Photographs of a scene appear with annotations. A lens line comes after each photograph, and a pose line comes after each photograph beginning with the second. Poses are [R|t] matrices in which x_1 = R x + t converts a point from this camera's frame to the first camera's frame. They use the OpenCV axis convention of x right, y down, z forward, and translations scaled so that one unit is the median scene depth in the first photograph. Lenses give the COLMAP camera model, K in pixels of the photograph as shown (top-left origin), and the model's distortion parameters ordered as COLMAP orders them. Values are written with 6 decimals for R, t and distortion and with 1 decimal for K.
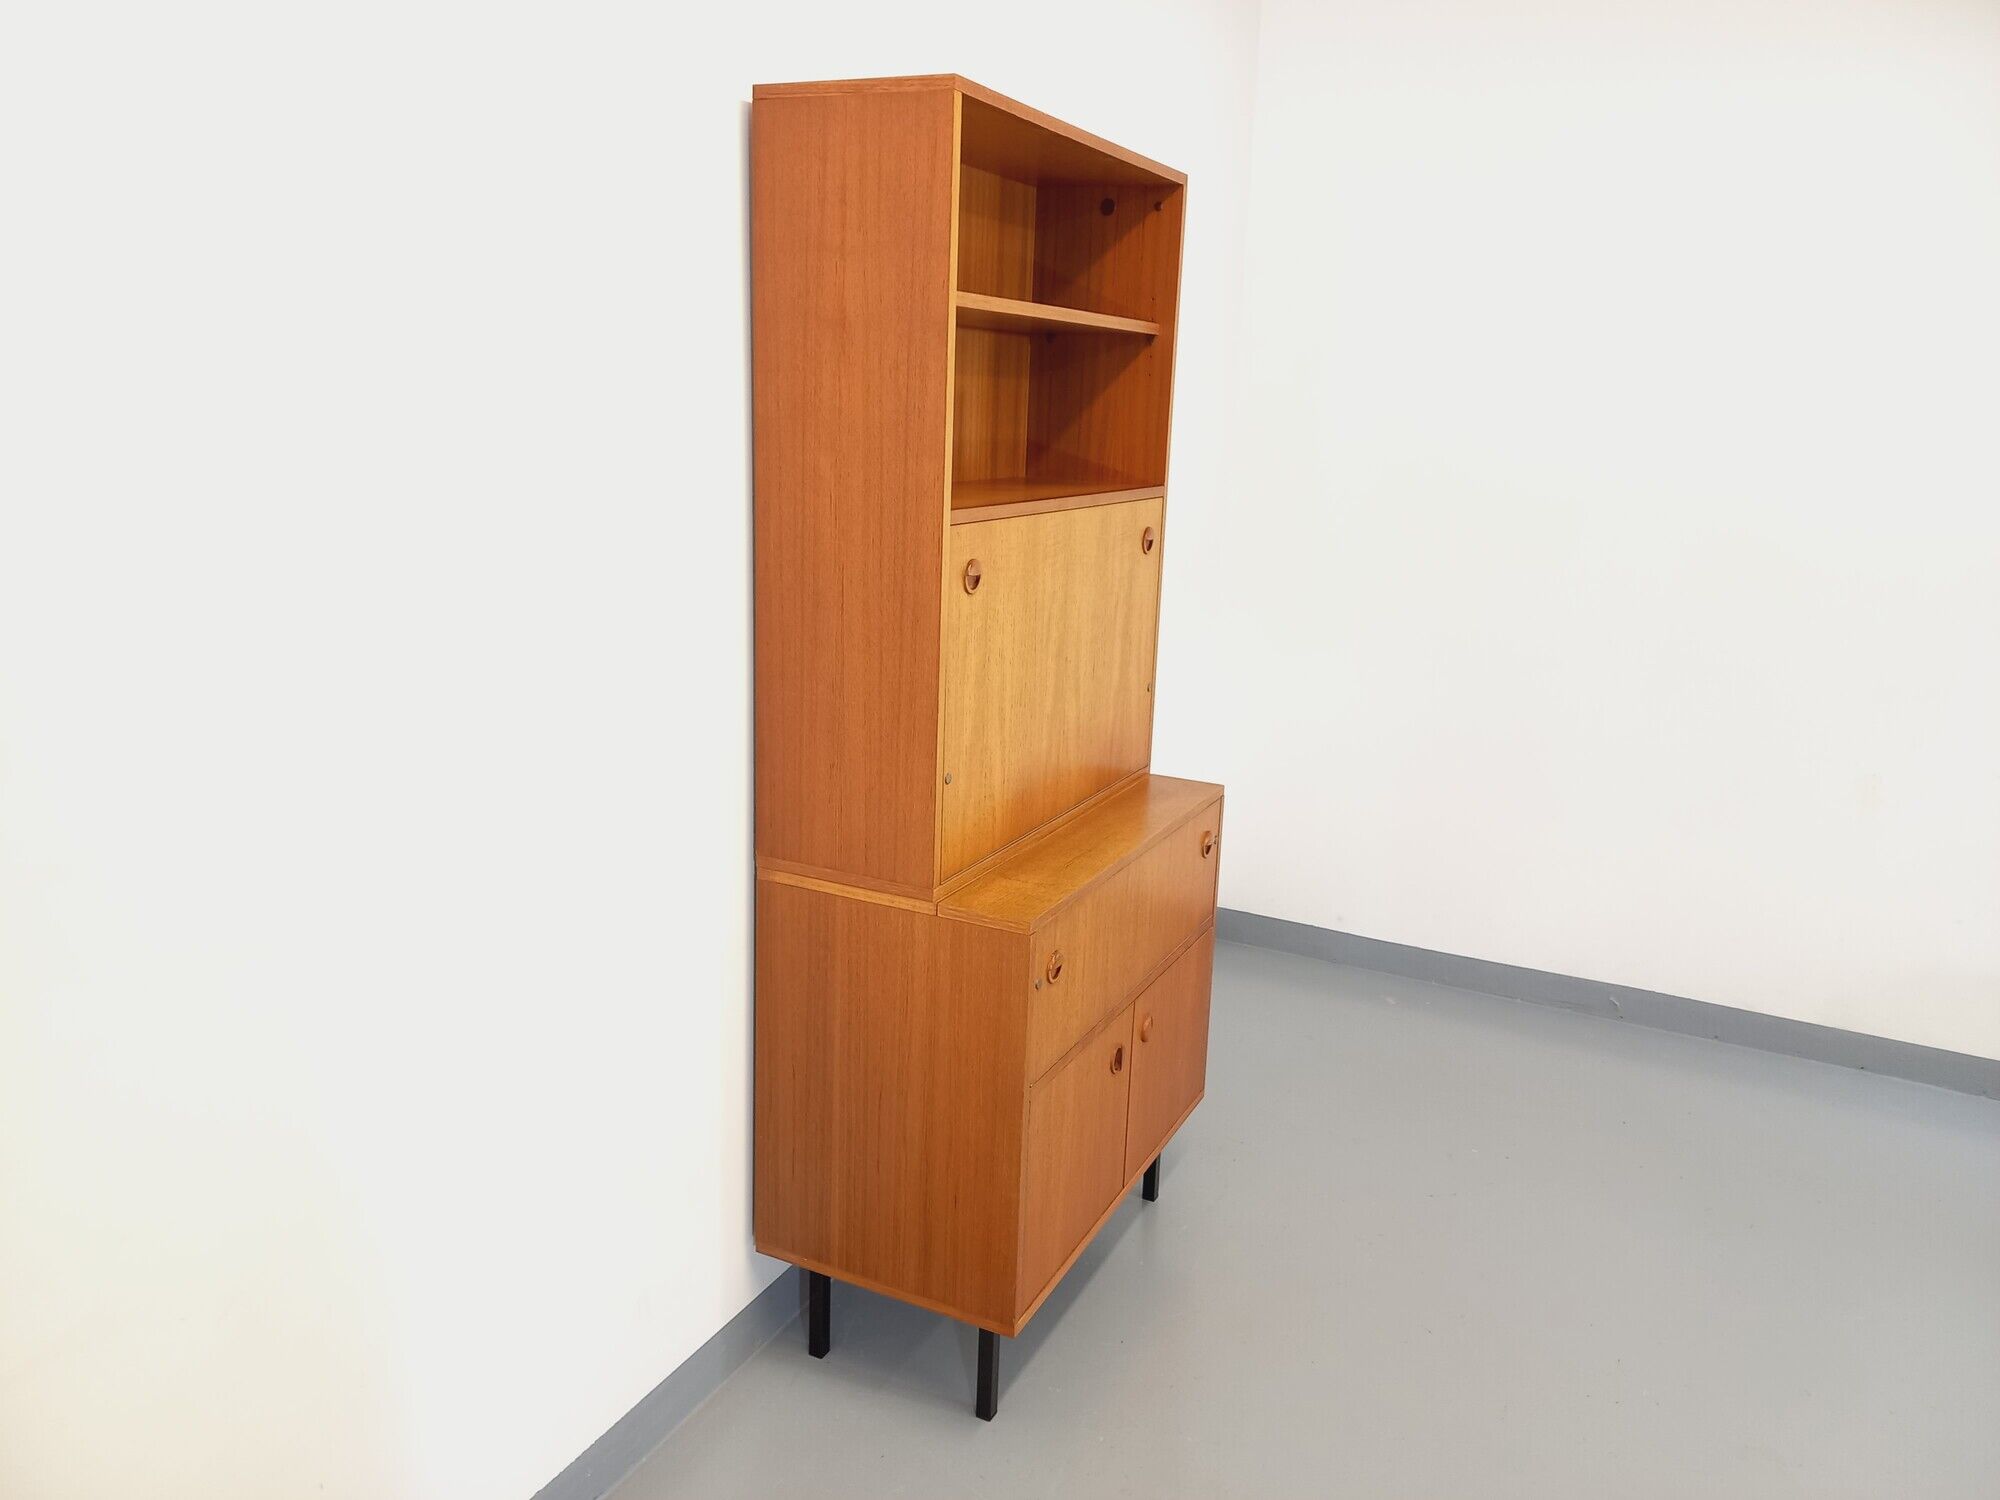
lens RADIAL K [[1468.3, 0, 1024.5], [0, 1468.3, 740.8], [0, 0, 1]] dist [0.074349, -0.079822]
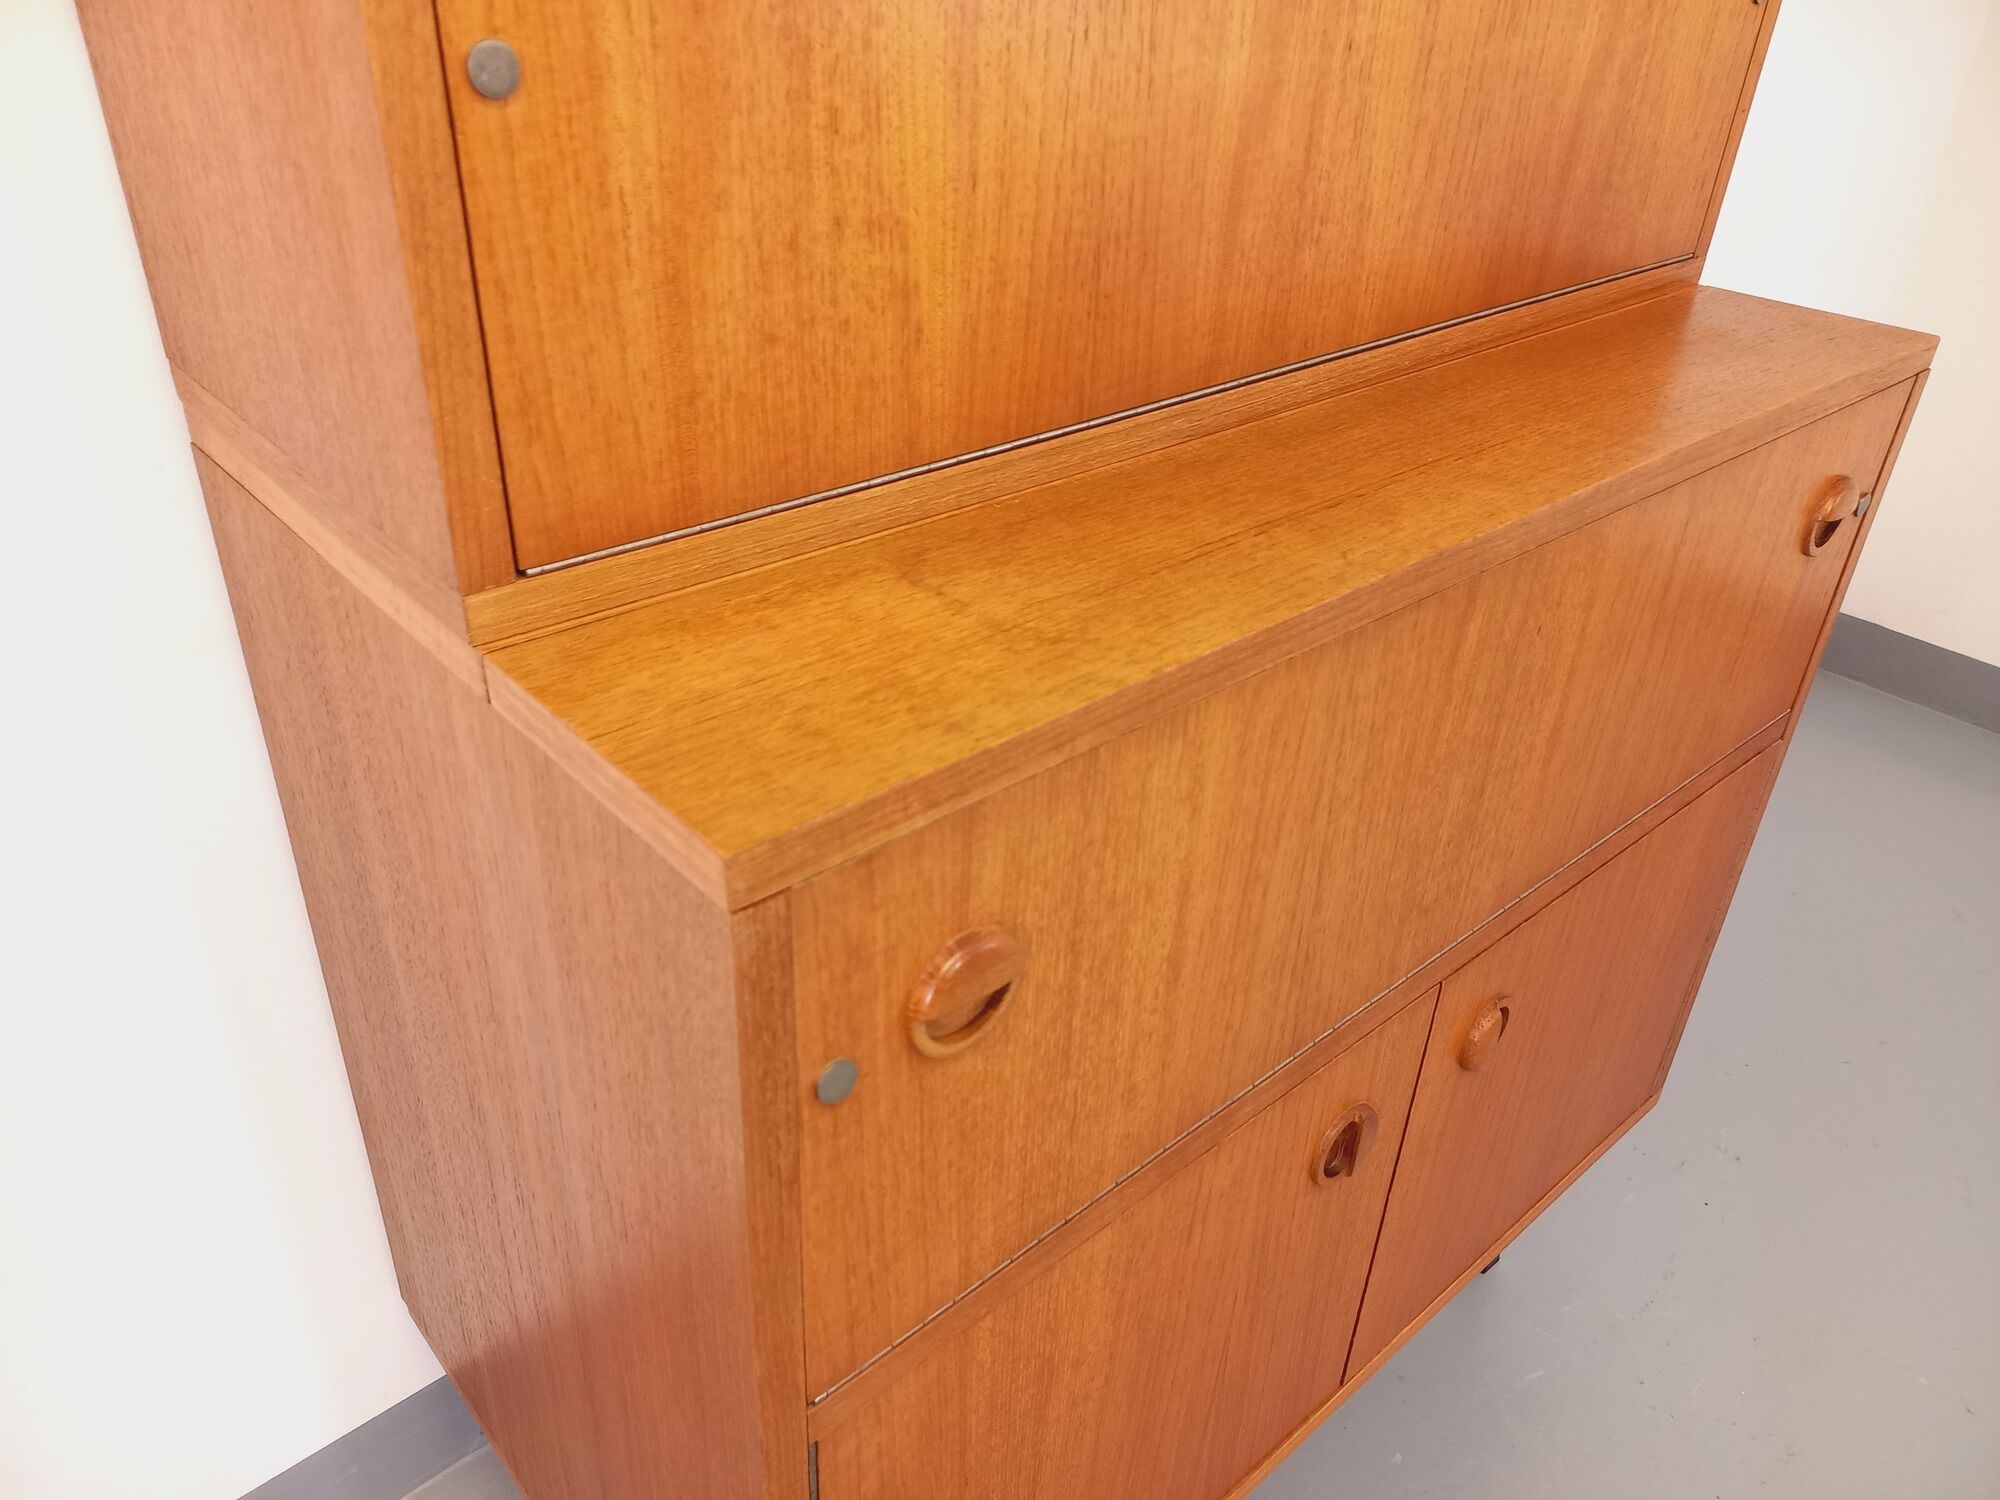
lens RADIAL K [[1468.3, 0, 1007.7], [0, 1468.3, 734.3], [0, 0, 1]] dist [0.074349, -0.079822]
pose [[0.923208, 0.200121, -0.328084, 0.088236], [-0.096520, 0.947095, 0.306098, 0.038444], [0.371983, -0.250925, 0.893681, 0.740185]]
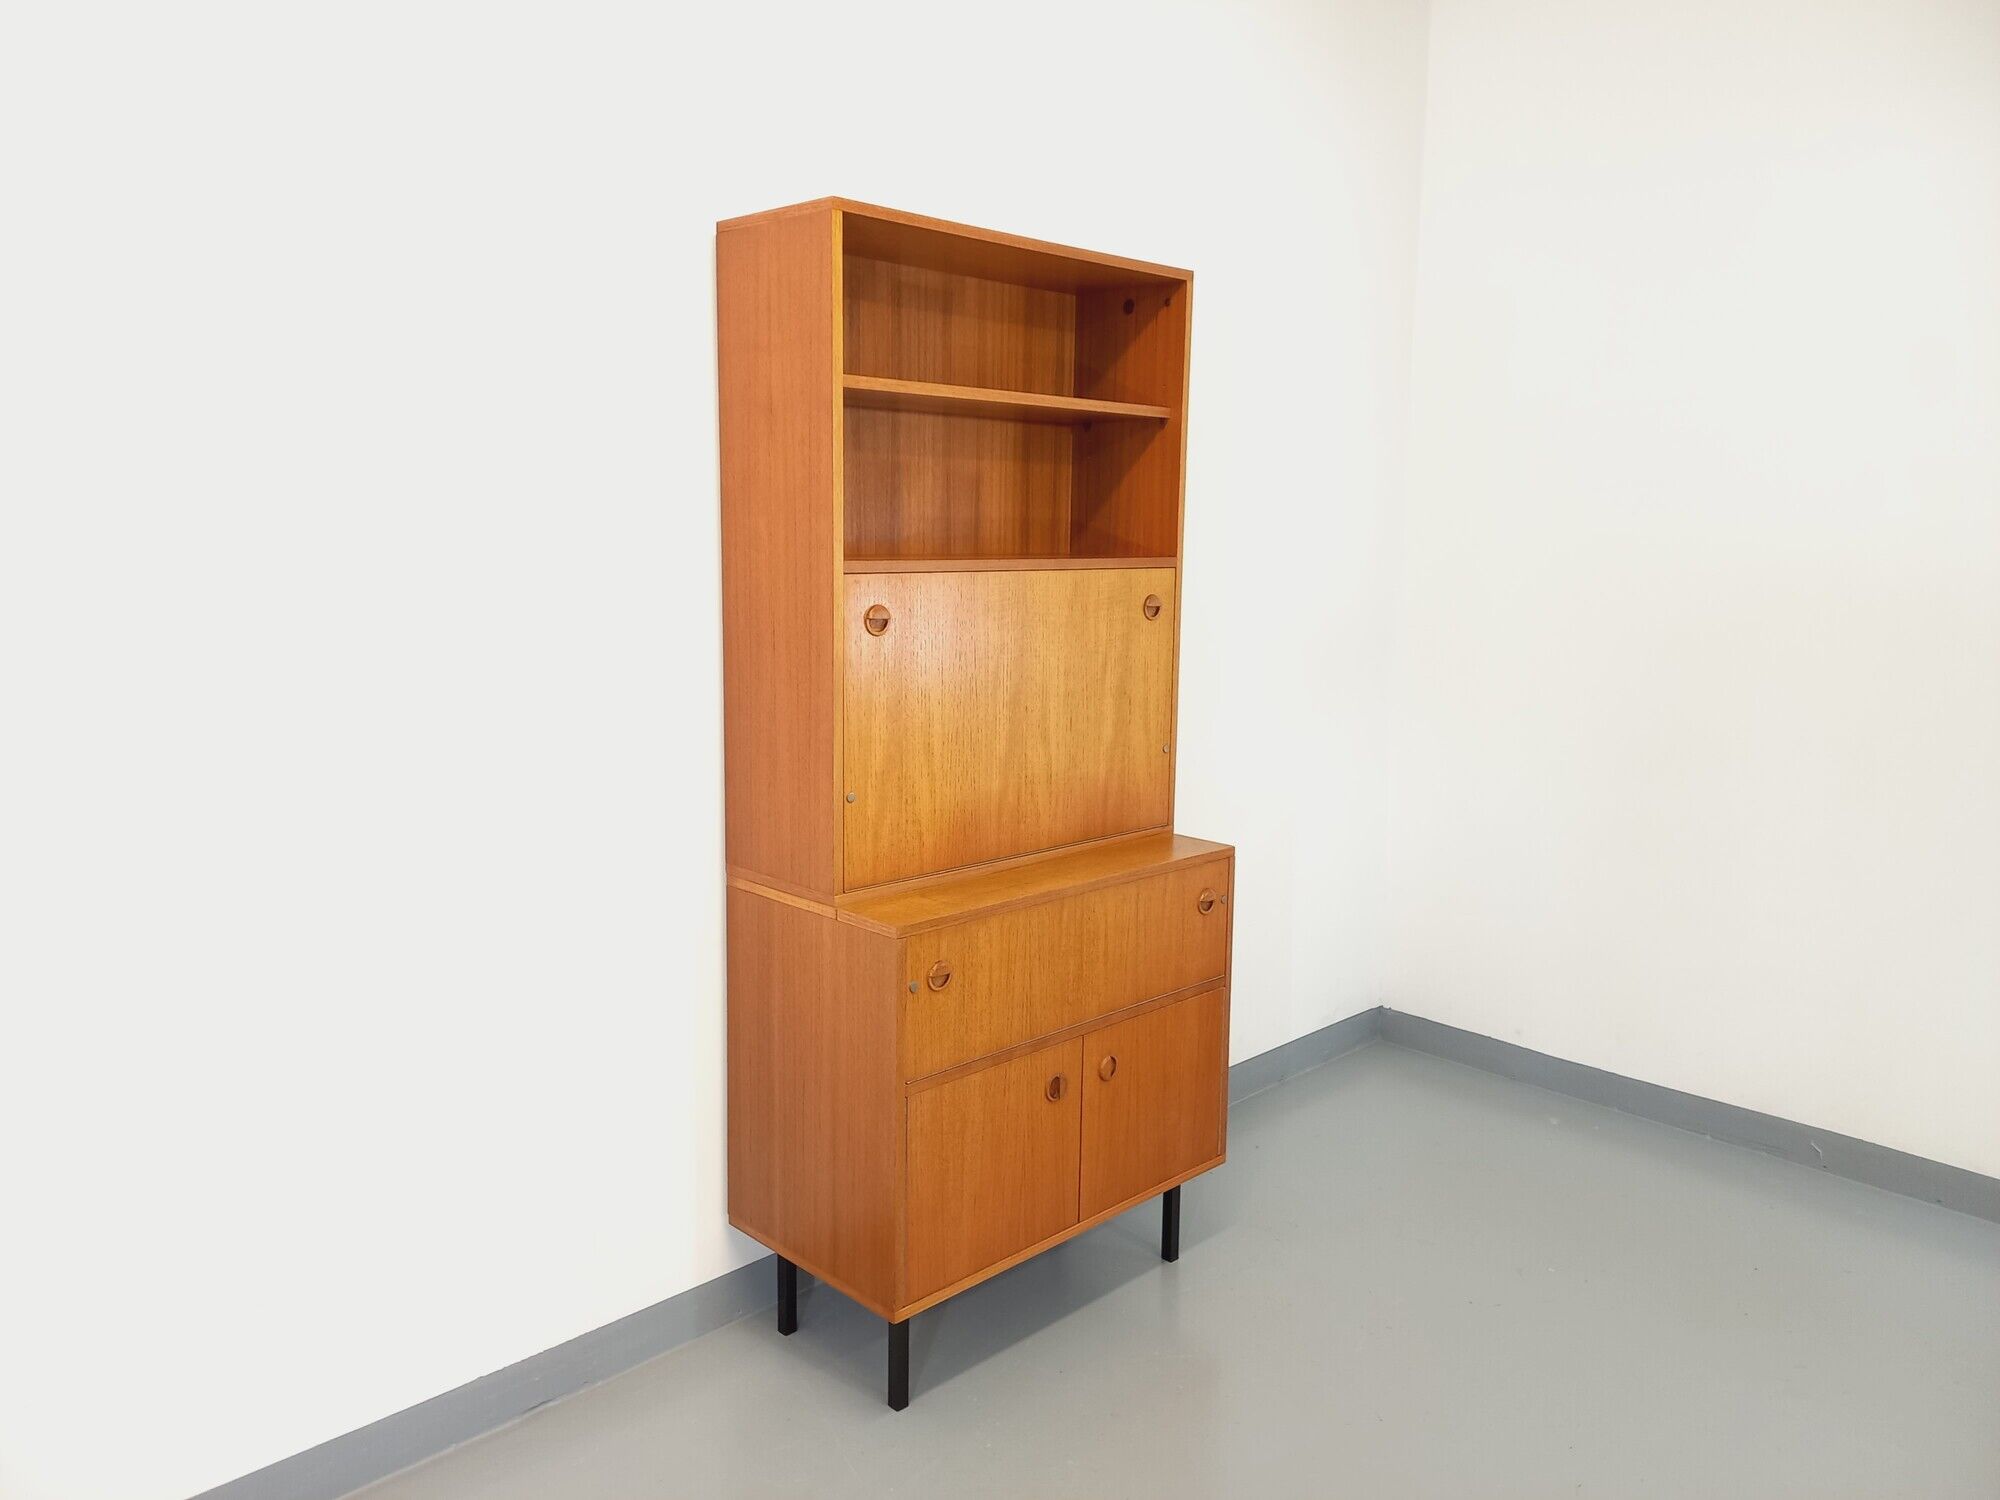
lens RADIAL K [[1468.3, 0, 1000.2], [0, 1468.3, 739.1], [0, 0, 1]] dist [0.074349, -0.079822]
pose [[0.940709, 0.024910, -0.338299, 0.394782], [-0.057462, 0.994589, -0.086551, 0.065238], [0.334312, 0.100859, 0.937050, -0.024311]]
